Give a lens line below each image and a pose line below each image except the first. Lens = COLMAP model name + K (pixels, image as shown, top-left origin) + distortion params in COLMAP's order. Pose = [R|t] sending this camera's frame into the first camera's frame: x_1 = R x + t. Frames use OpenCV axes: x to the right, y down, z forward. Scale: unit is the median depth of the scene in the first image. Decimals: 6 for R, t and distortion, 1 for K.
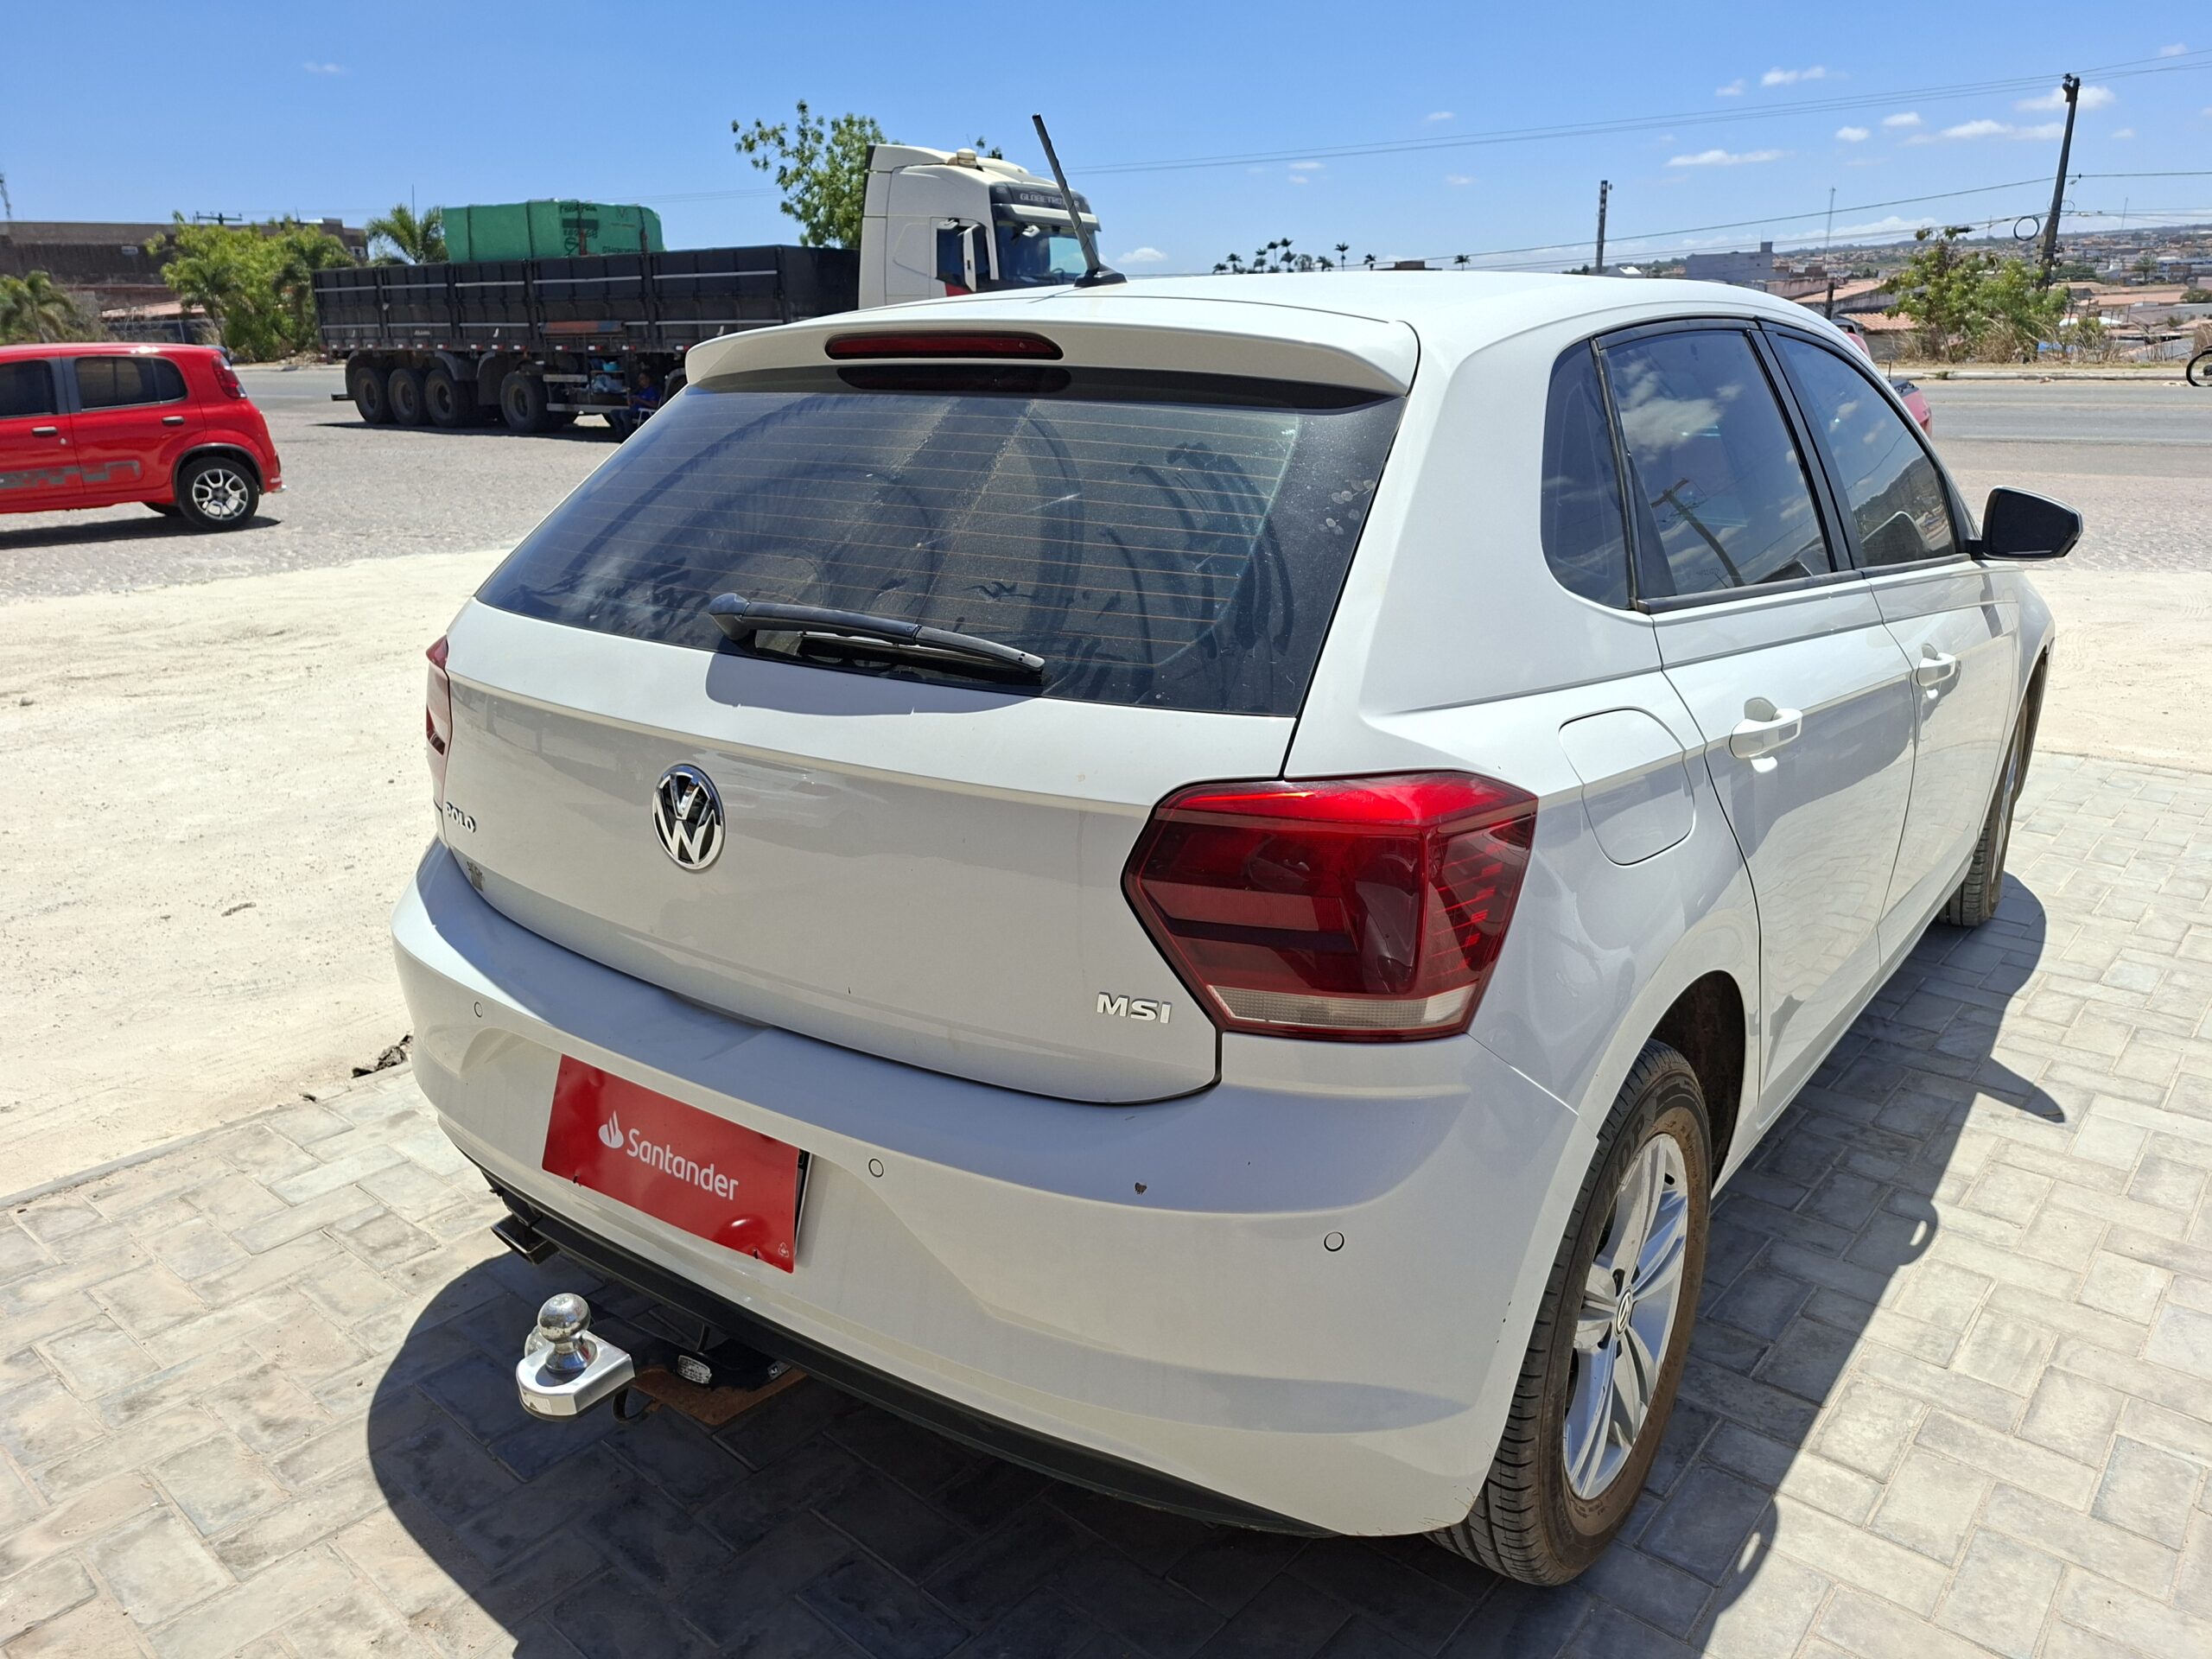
lens RADIAL K [[1530.7, 0, 1124.8], [0, 1530.7, 839.5], [0, 0, 1]] dist [0.061552, -0.064136]
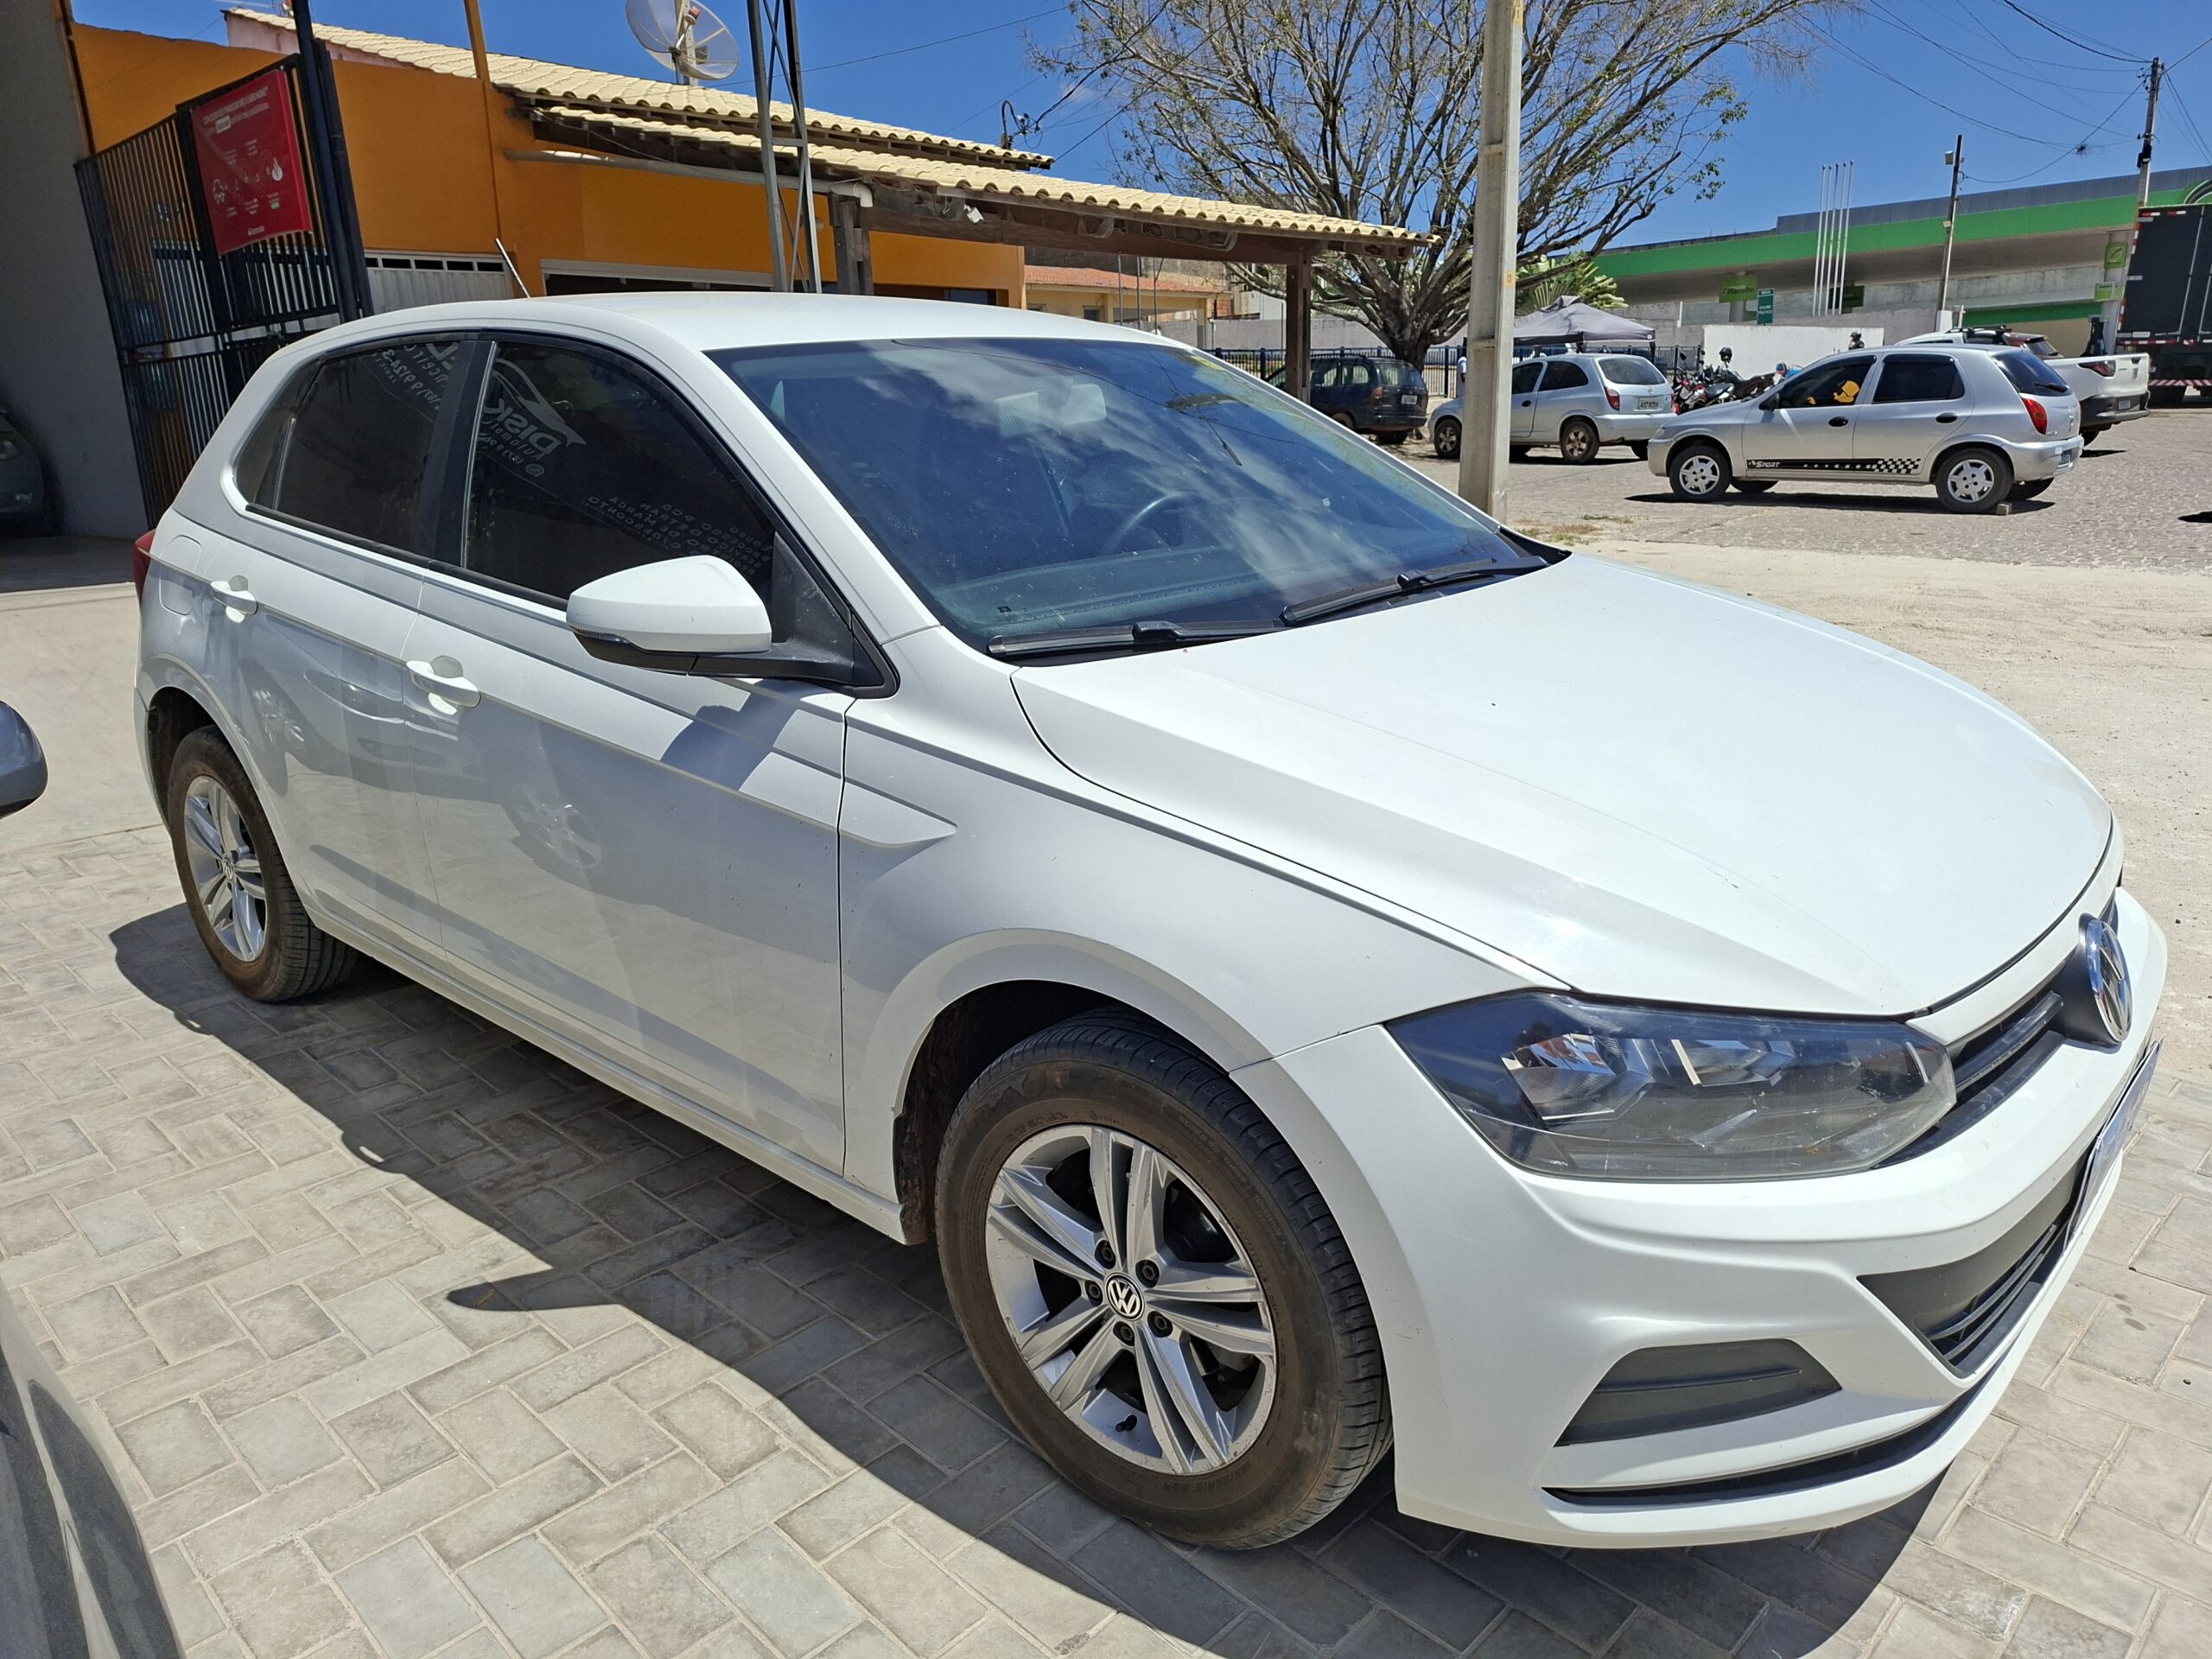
lens RADIAL K [[1542.1, 0, 1123.2], [0, 1542.1, 842.2], [0, 0, 1]] dist [0.074514, -0.073676]
pose [[-0.081902, 0.296435, -0.951535, 1.311321], [-0.278607, 0.909869, 0.307435, -0.398669], [0.956907, 0.290284, 0.008069, 1.288141]]
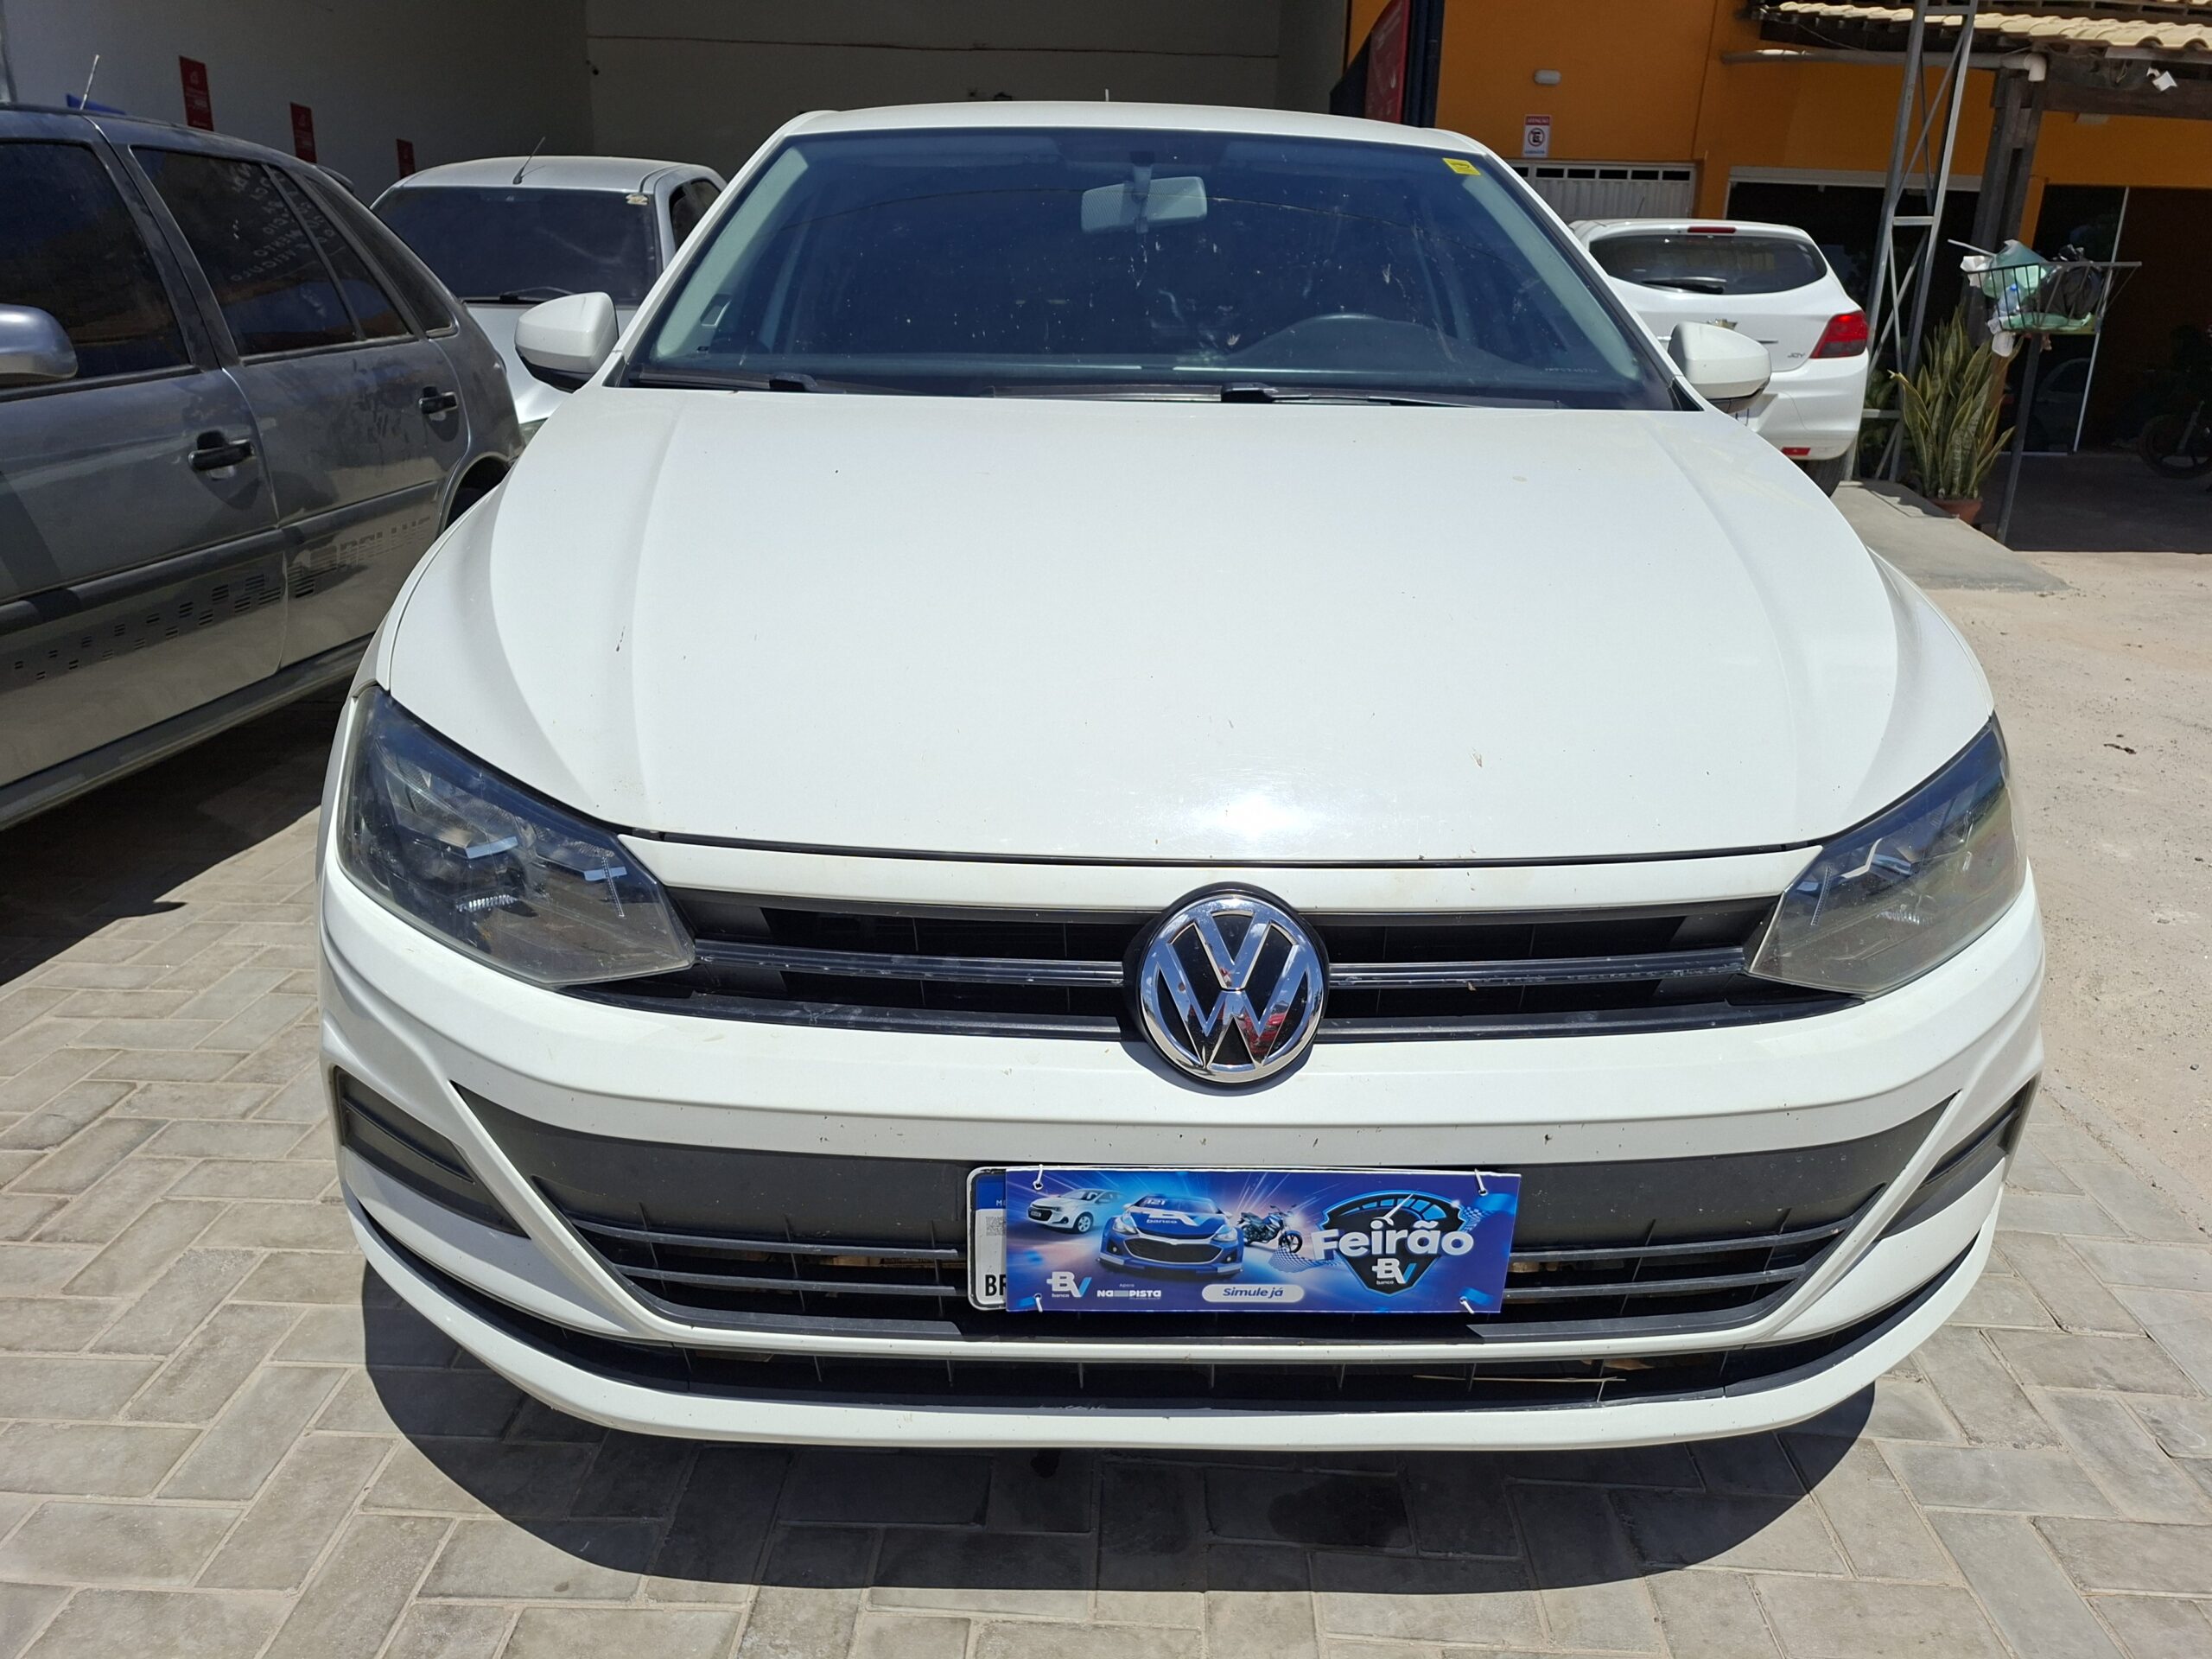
lens RADIAL K [[1566.9, 0, 1106.2], [0, 1566.9, 820.8], [0, 0, 1]] dist [0.031285, -0.020725]
pose [[-0.787160, 0.179201, -0.590141, 0.948248], [-0.203103, 0.828166, 0.522389, -0.511248], [0.582347, 0.531063, -0.615502, 1.911732]]
